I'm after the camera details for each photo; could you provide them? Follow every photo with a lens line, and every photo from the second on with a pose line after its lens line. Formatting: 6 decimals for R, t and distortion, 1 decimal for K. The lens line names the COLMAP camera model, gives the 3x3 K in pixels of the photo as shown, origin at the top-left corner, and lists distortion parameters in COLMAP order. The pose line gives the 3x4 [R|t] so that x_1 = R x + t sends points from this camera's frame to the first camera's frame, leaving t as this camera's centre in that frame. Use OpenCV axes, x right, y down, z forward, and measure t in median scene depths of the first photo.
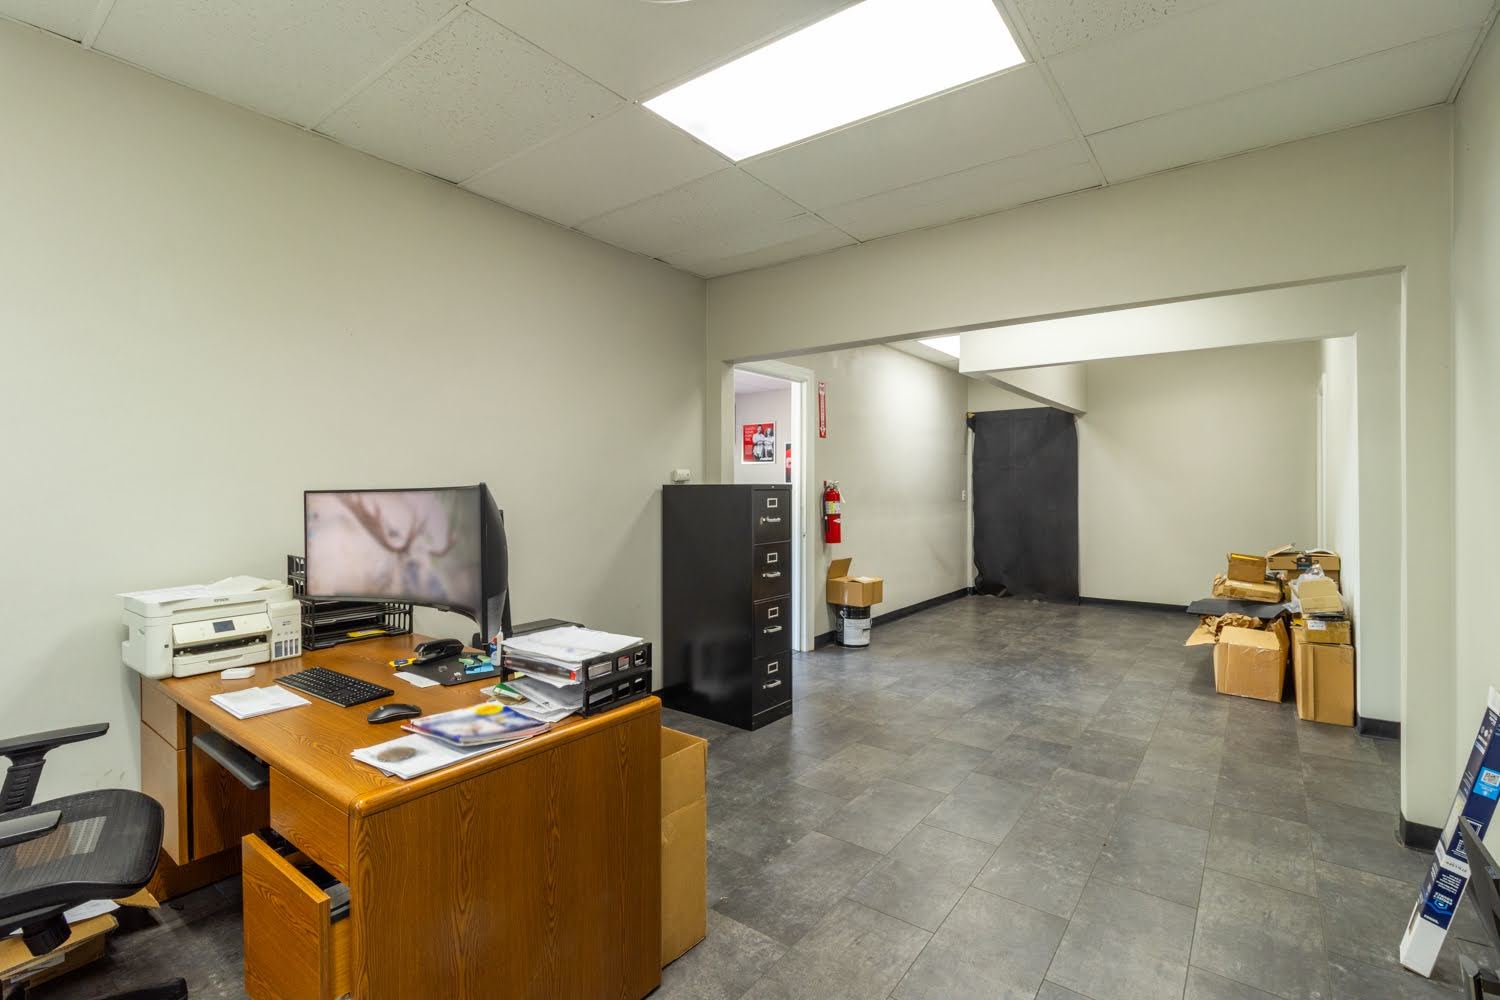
lens RADIAL K [[688.2, 0, 748.2], [0, 688.2, 492.7], [0, 0, 1]] dist [-0.002283, 0.000110]
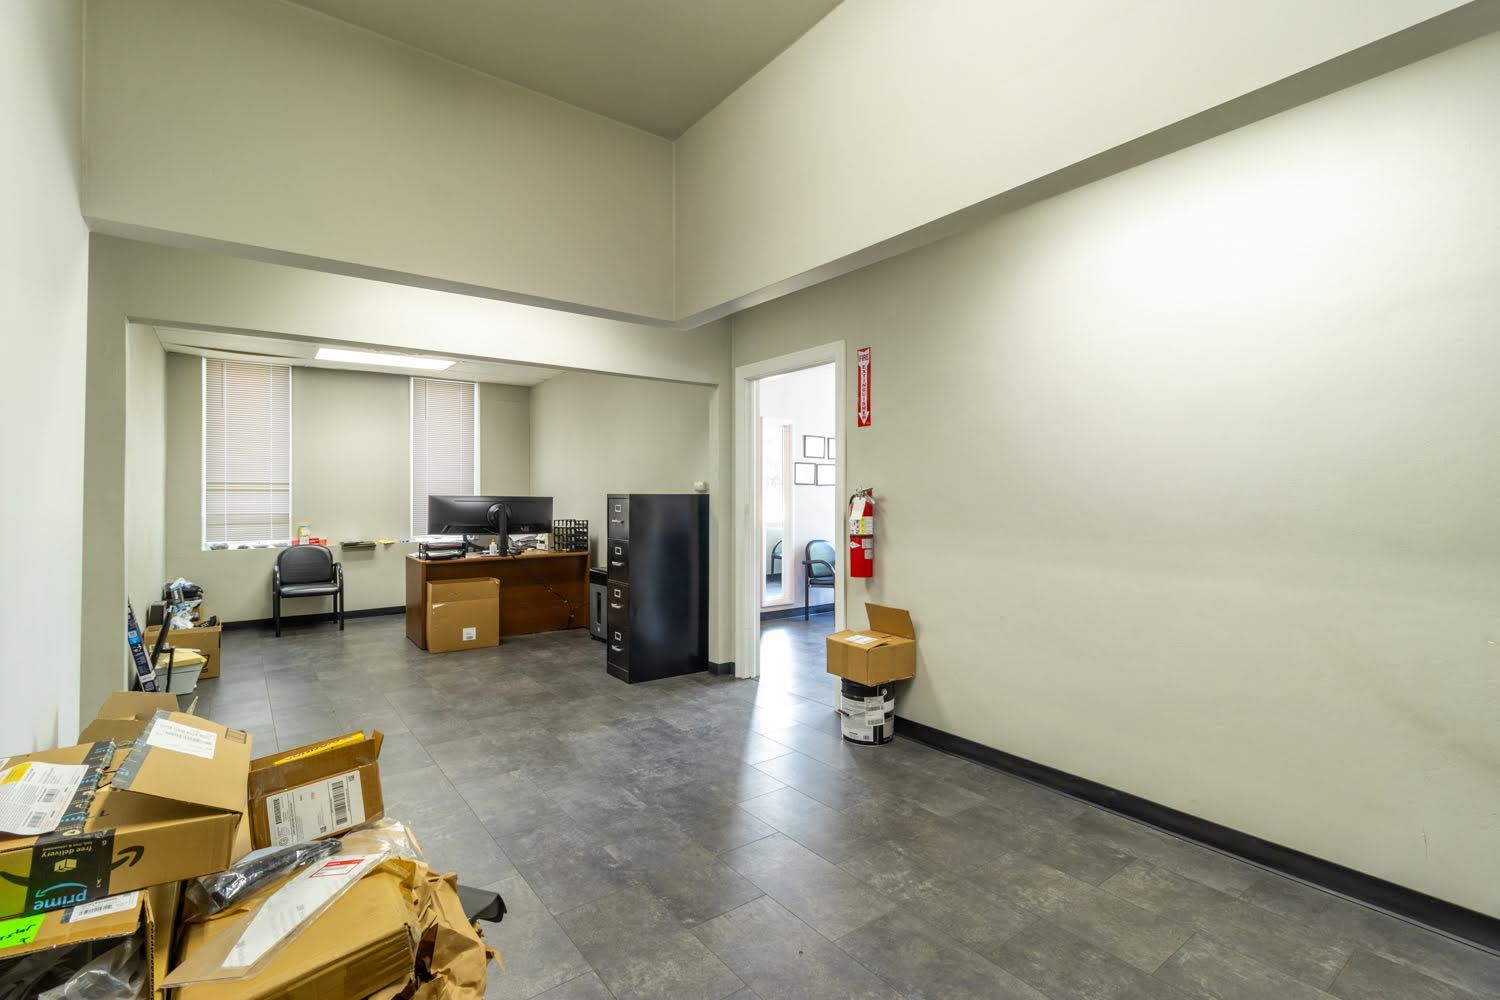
lens RADIAL K [[688.2, 0, 748.1], [0, 688.2, 499.2], [0, 0, 1]] dist [-0.002283, 0.000110]
pose [[-0.283505, 0.003453, -0.958964, 1.060686], [-0.003544, 0.999983, 0.004648, -0.010593], [0.958964, 0.004716, -0.283488, 1.406755]]
